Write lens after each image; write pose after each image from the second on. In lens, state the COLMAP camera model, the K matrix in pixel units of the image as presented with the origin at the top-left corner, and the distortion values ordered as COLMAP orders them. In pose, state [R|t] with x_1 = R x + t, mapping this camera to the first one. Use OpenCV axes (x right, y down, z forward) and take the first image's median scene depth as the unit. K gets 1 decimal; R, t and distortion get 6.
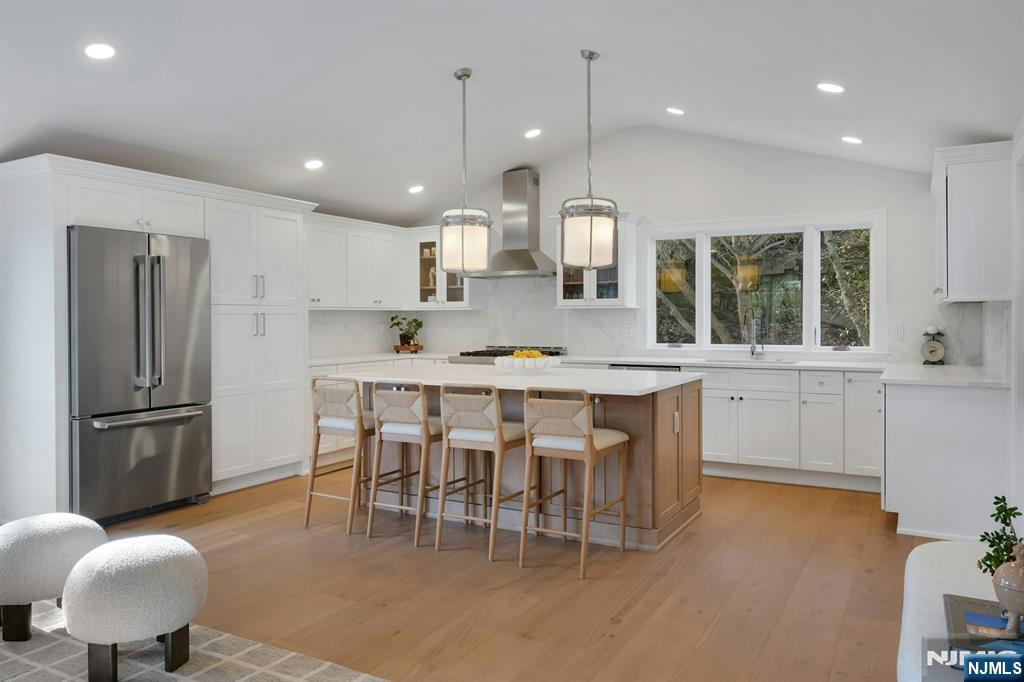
lens RADIAL K [[758.1, 0, 510.6], [0, 758.1, 332.0], [0, 0, 1]] dist [-0.005891, -0.004173]
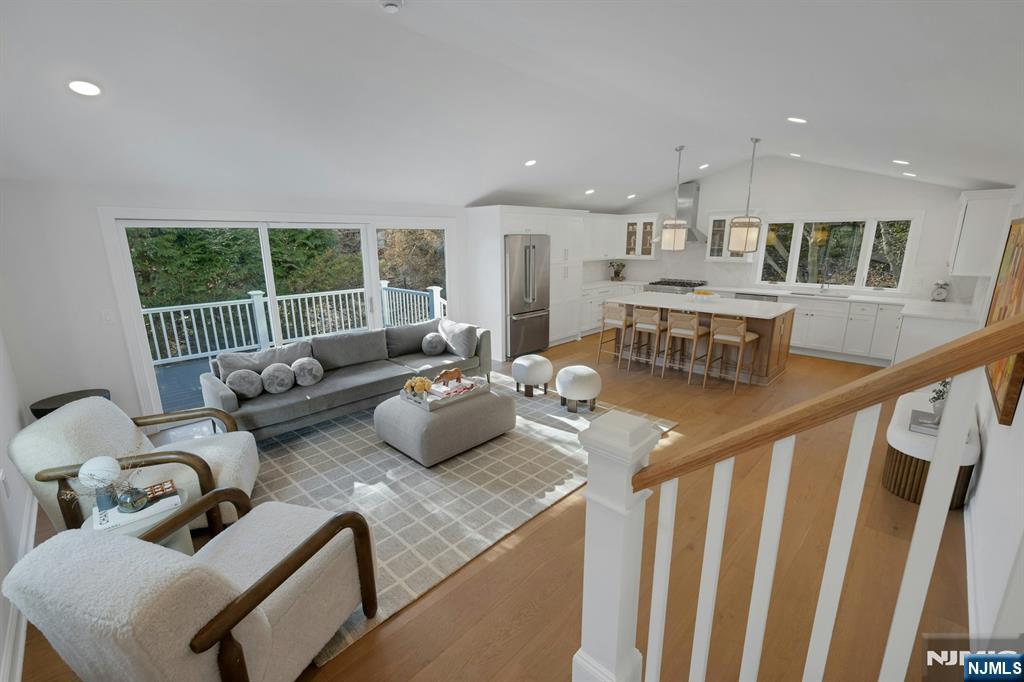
lens RADIAL K [[428.6, 0, 512.1], [0, 428.6, 351.4], [0, 0, 1]] dist [-0.003491, -0.000377]
pose [[0.960806, 0.064064, -0.269718, -0.134925], [-0.002363, 0.974789, 0.223118, -0.064798], [0.277212, -0.213735, 0.936734, -0.260484]]
